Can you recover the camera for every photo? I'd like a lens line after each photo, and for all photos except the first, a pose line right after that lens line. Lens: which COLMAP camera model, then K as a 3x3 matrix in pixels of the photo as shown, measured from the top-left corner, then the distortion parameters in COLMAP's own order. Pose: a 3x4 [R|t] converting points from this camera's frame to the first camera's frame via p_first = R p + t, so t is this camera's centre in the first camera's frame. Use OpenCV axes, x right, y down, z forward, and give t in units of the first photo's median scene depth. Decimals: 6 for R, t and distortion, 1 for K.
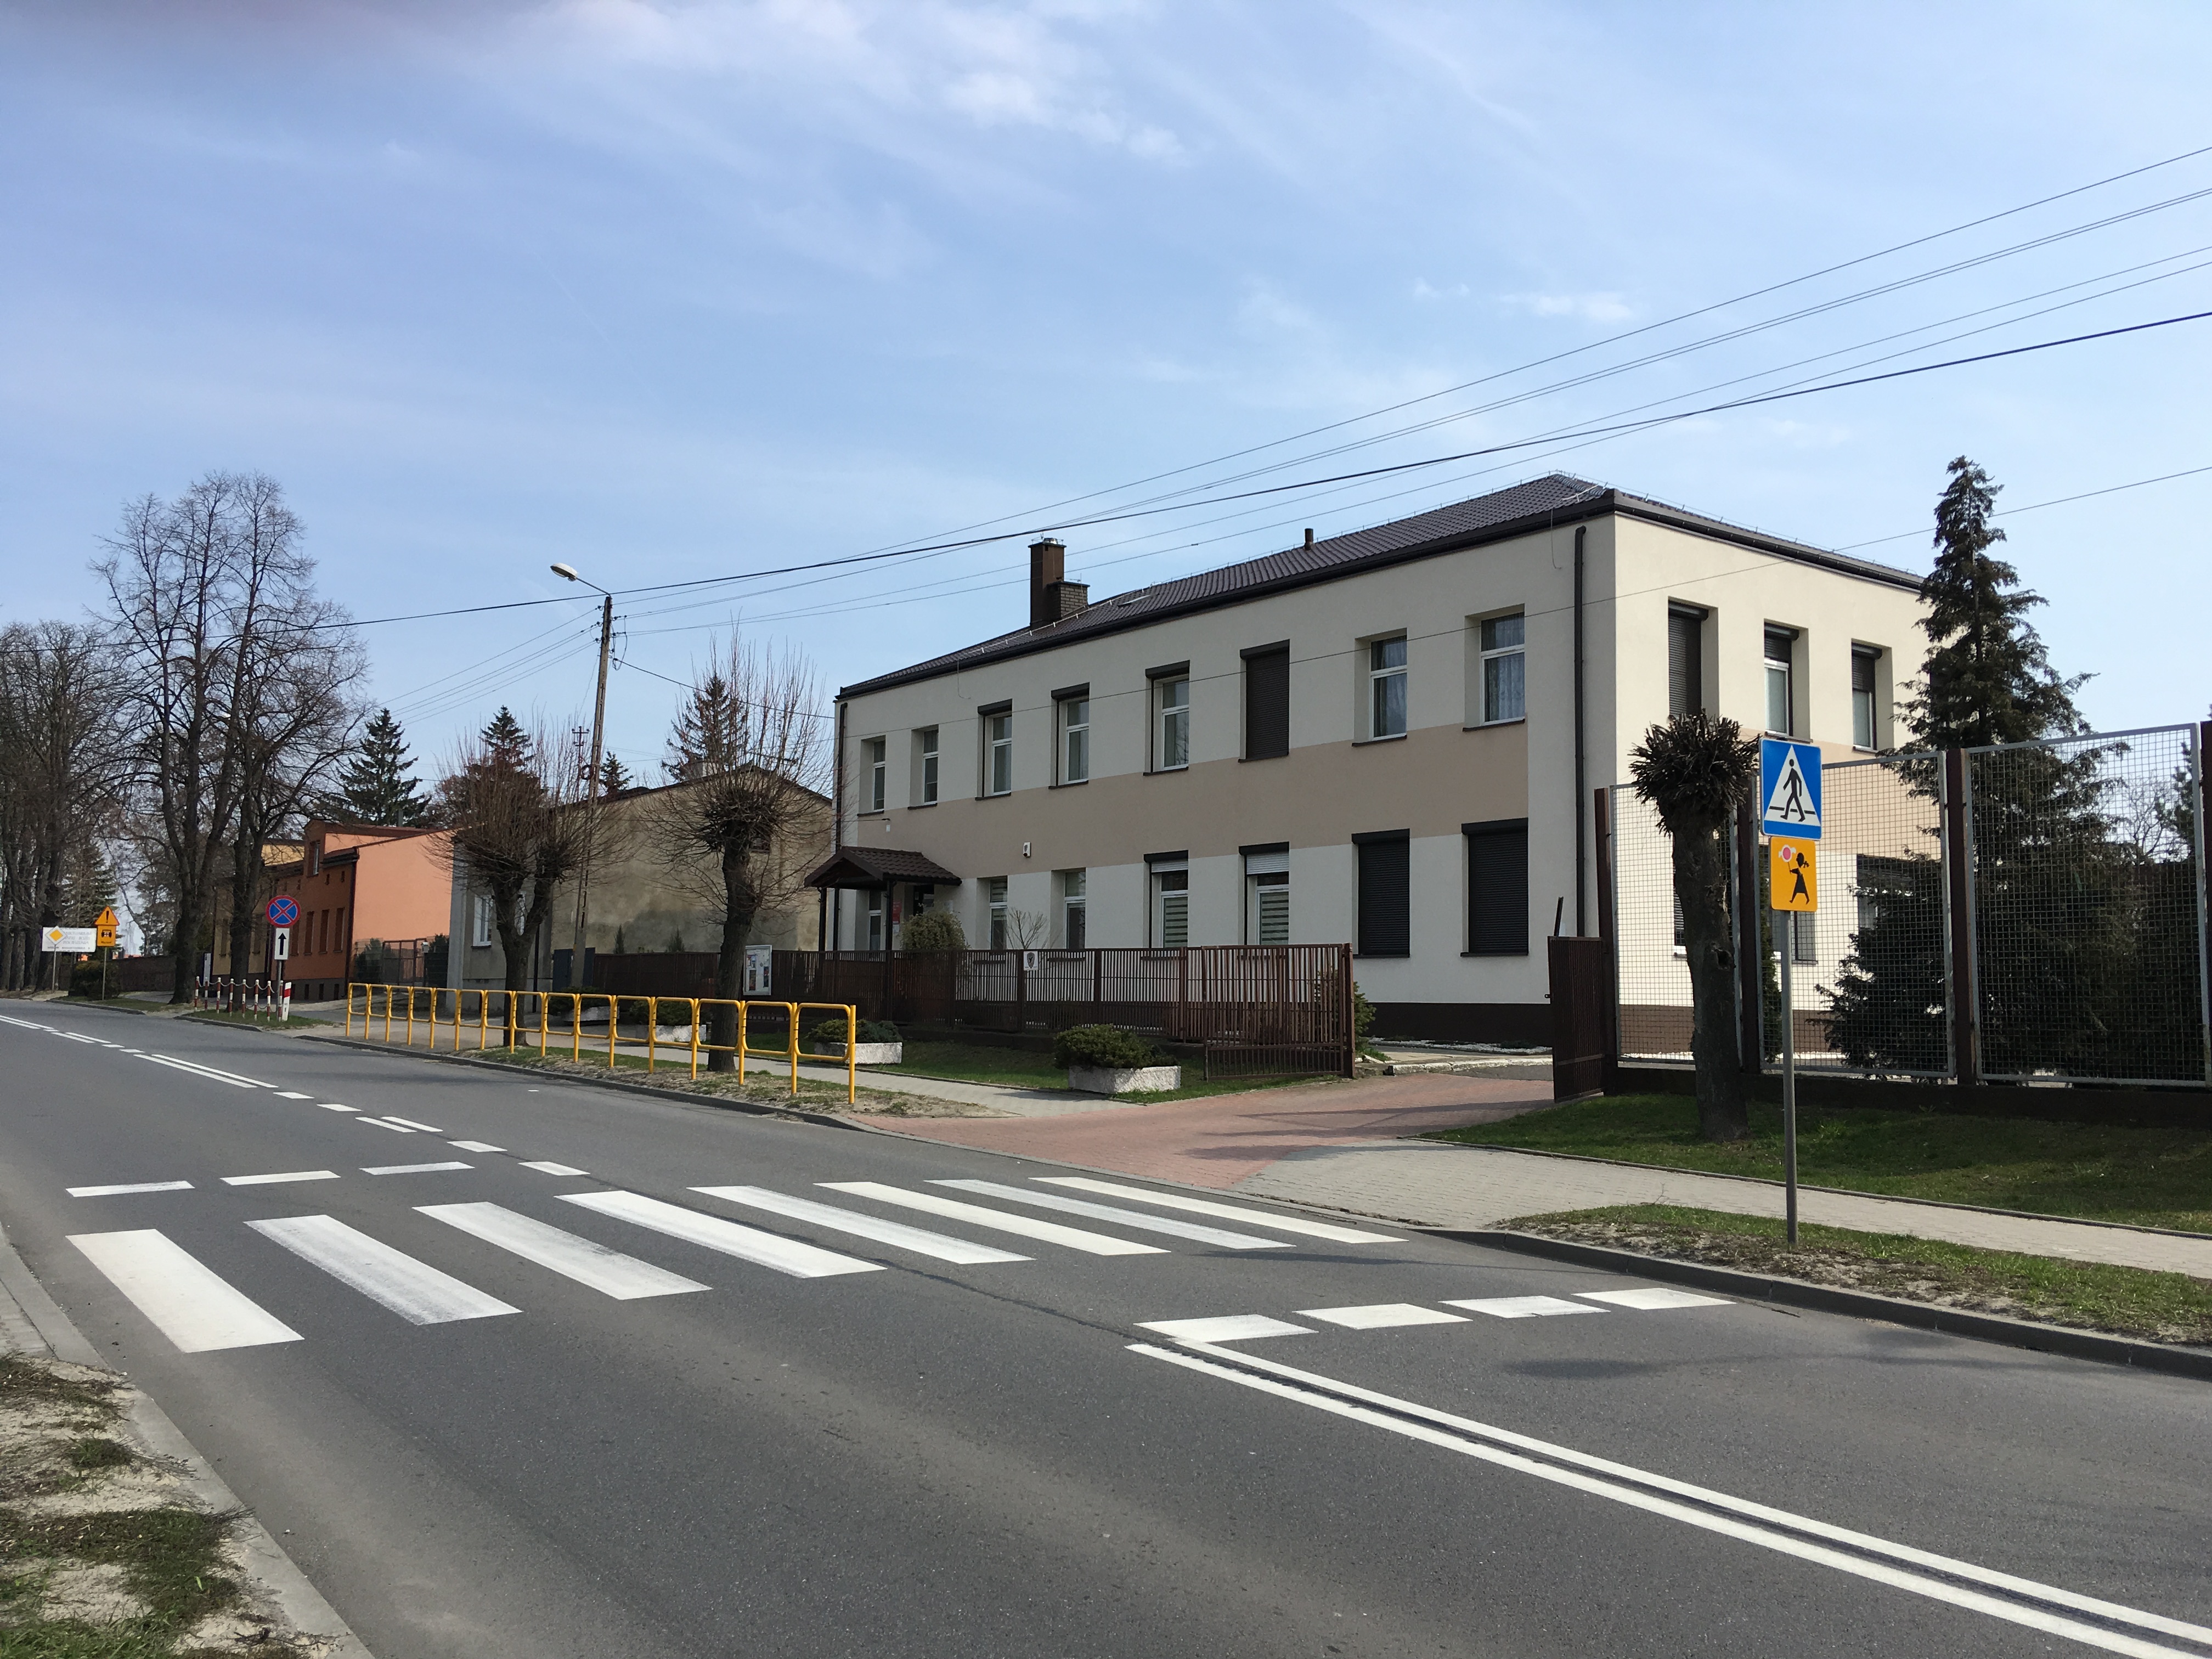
lens RADIAL K [[1839.5, 0, 1106.0], [0, 1839.5, 829.5], [0, 0, 1]] dist [0.010752, 0.002389]
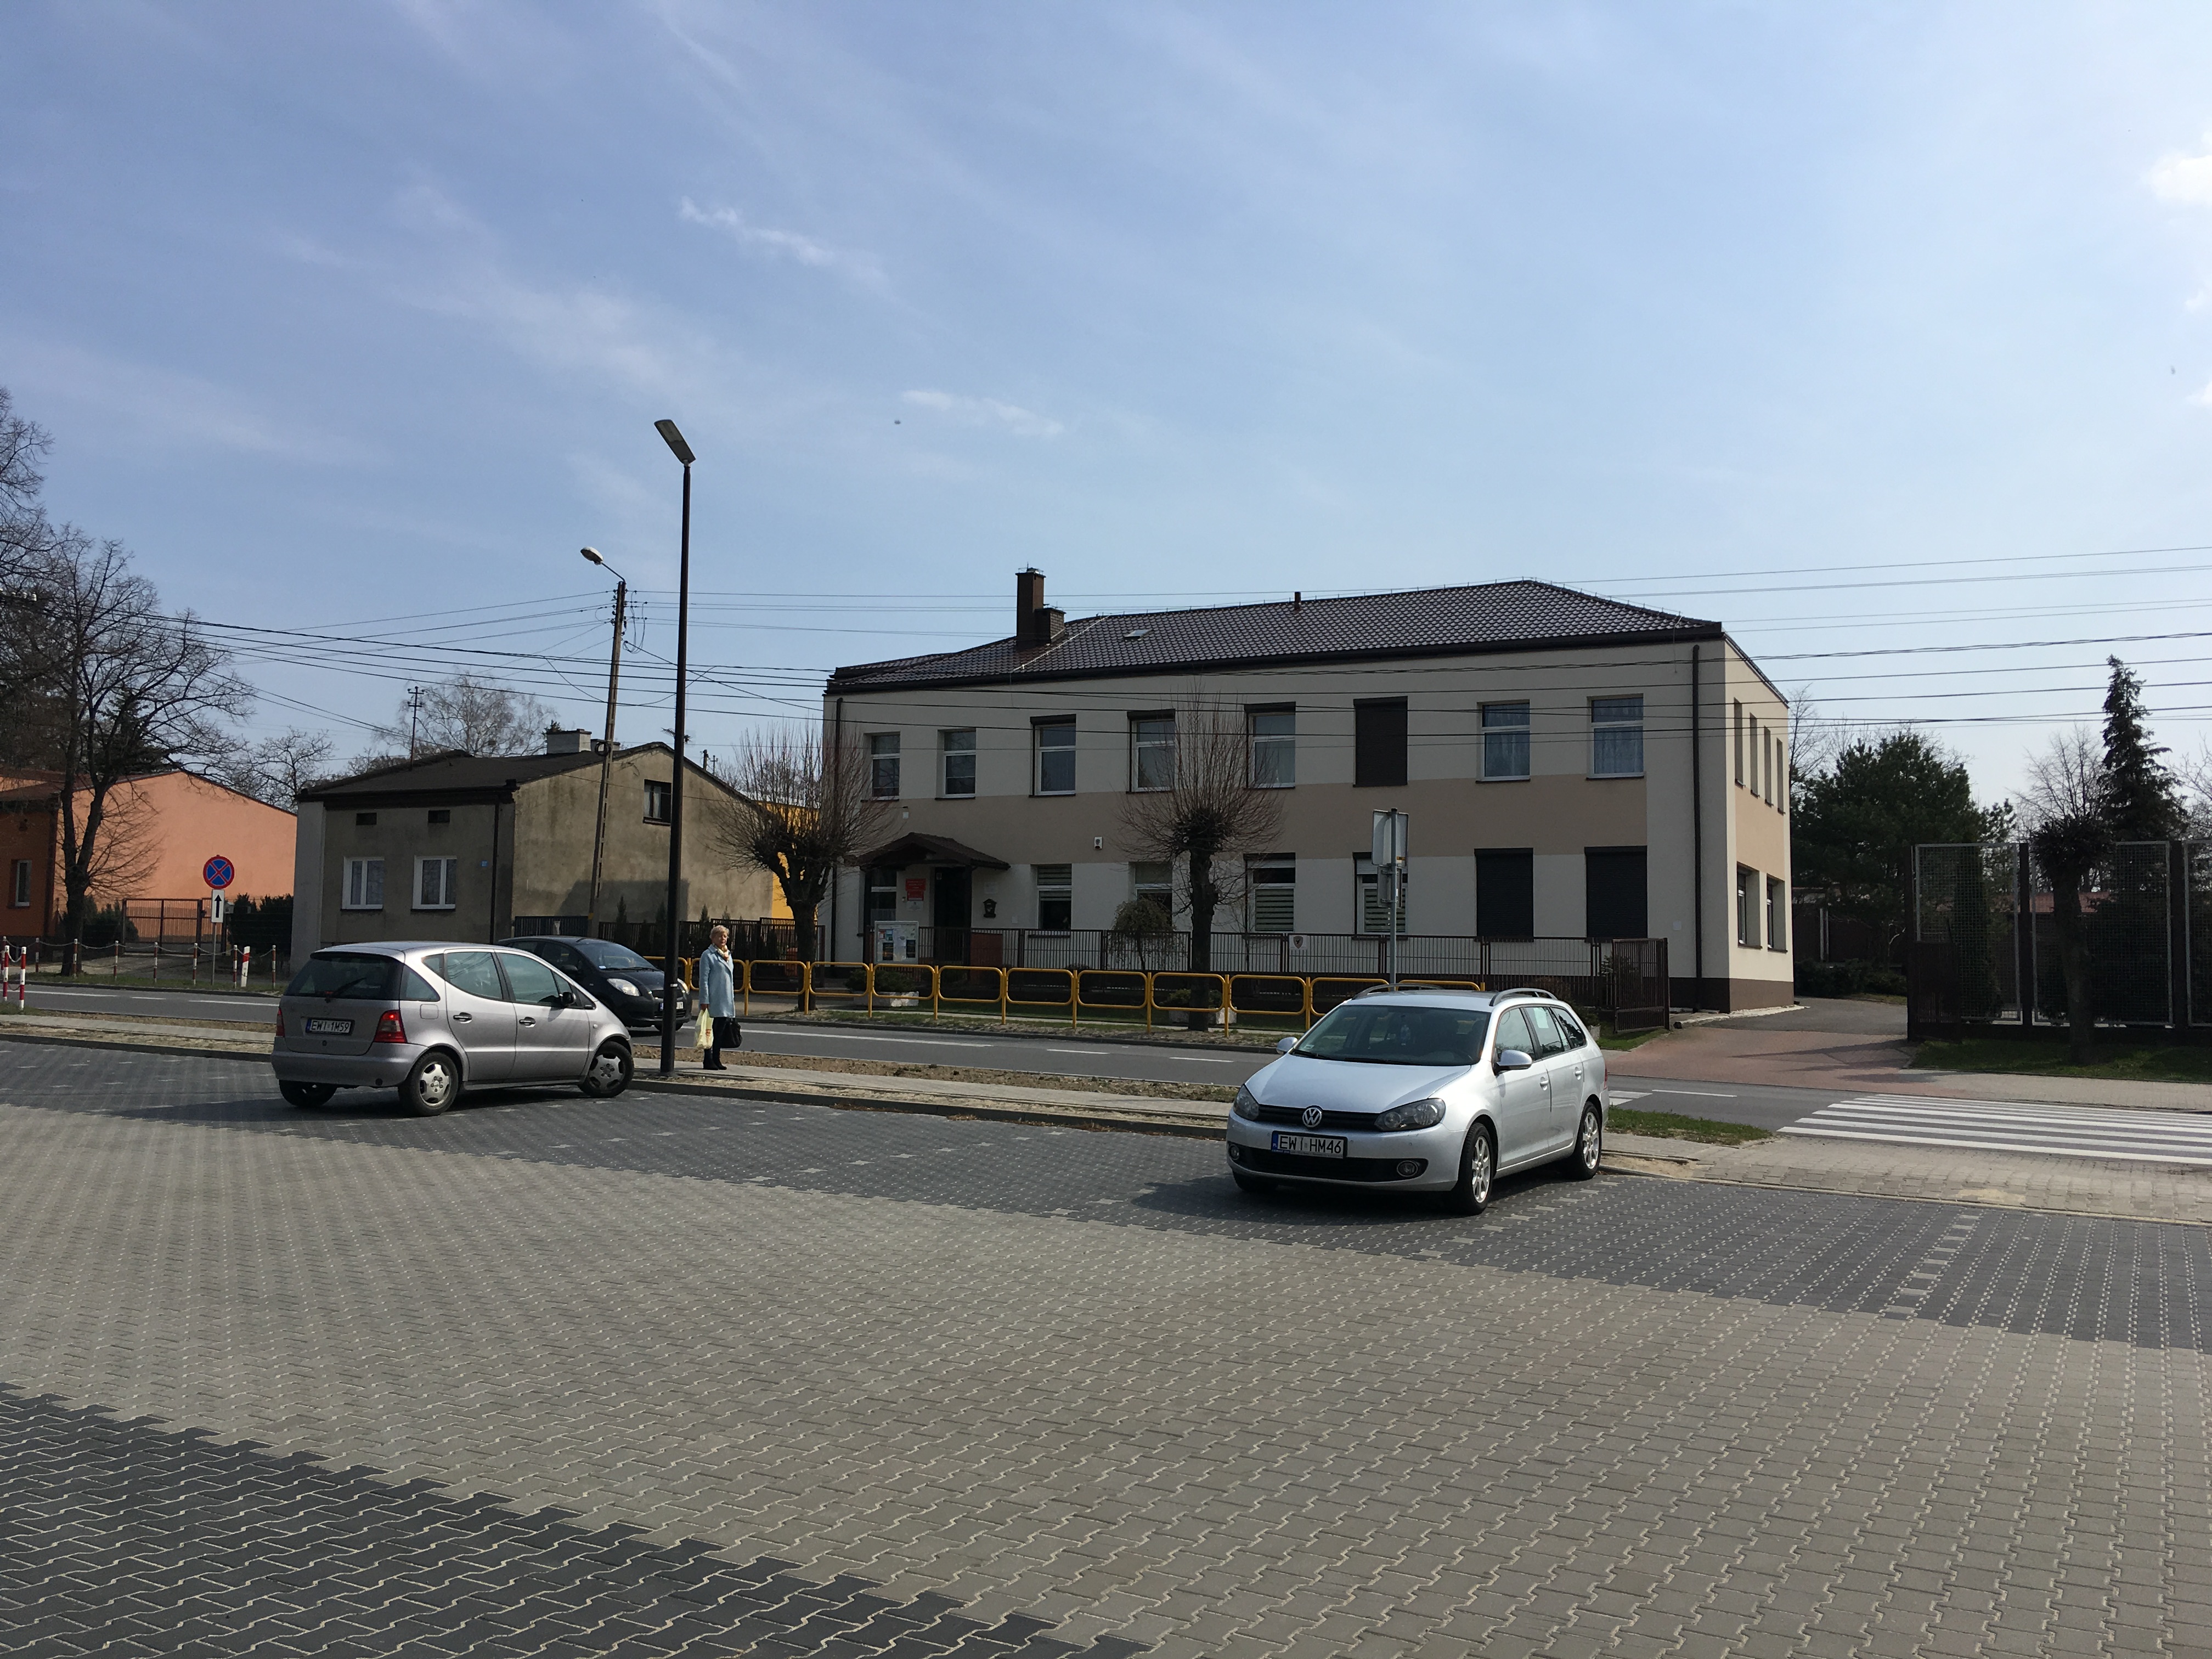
lens RADIAL K [[1896.0, 0, 1106.0], [0, 1896.0, 829.5], [0, 0, 1]] dist [0.122232, 0.001429]
pose [[0.917290, 0.034743, 0.396702, -0.567152], [-0.044179, 0.998916, 0.014669, -0.017382], [-0.395762, -0.030982, 0.917830, -0.144834]]
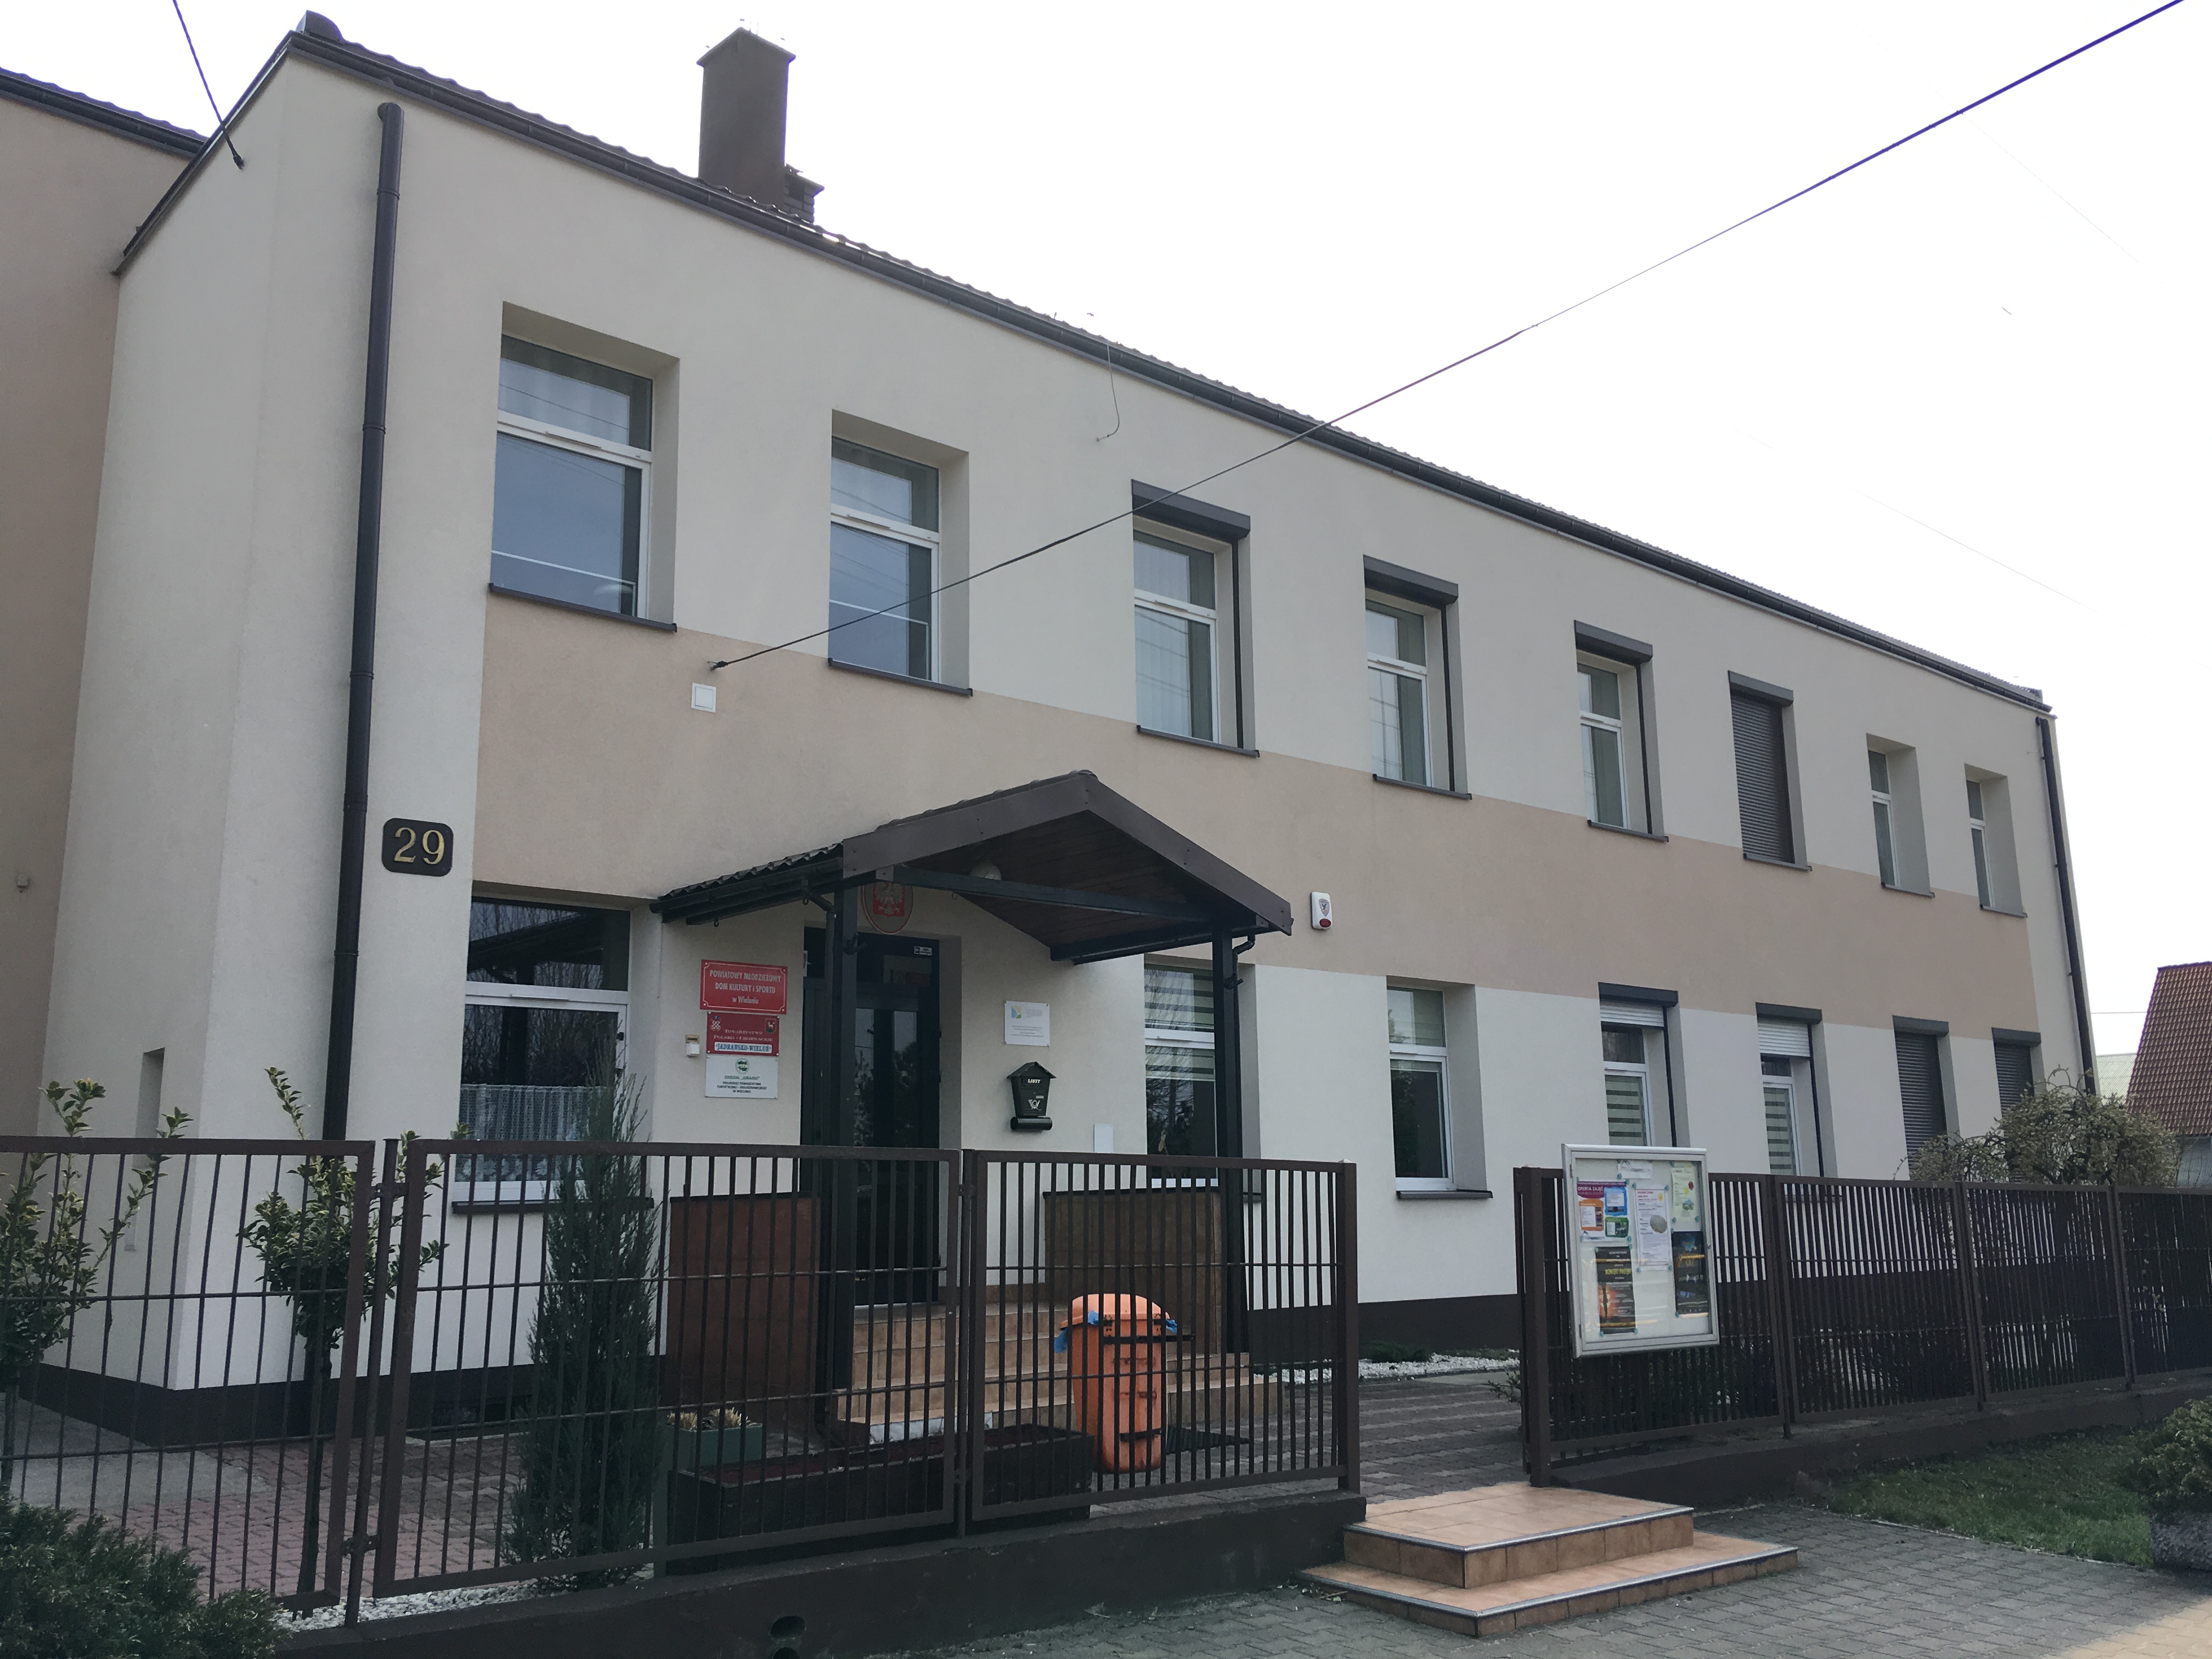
lens RADIAL K [[1896.0, 0, 1106.0], [0, 1896.0, 829.5], [0, 0, 1]] dist [0.122232, 0.001429]
pose [[-0.059474, 0.179569, 0.981946, -0.483422], [-0.085321, 0.979173, -0.184230, 0.078568], [-0.994577, -0.094737, -0.042915, 1.135681]]
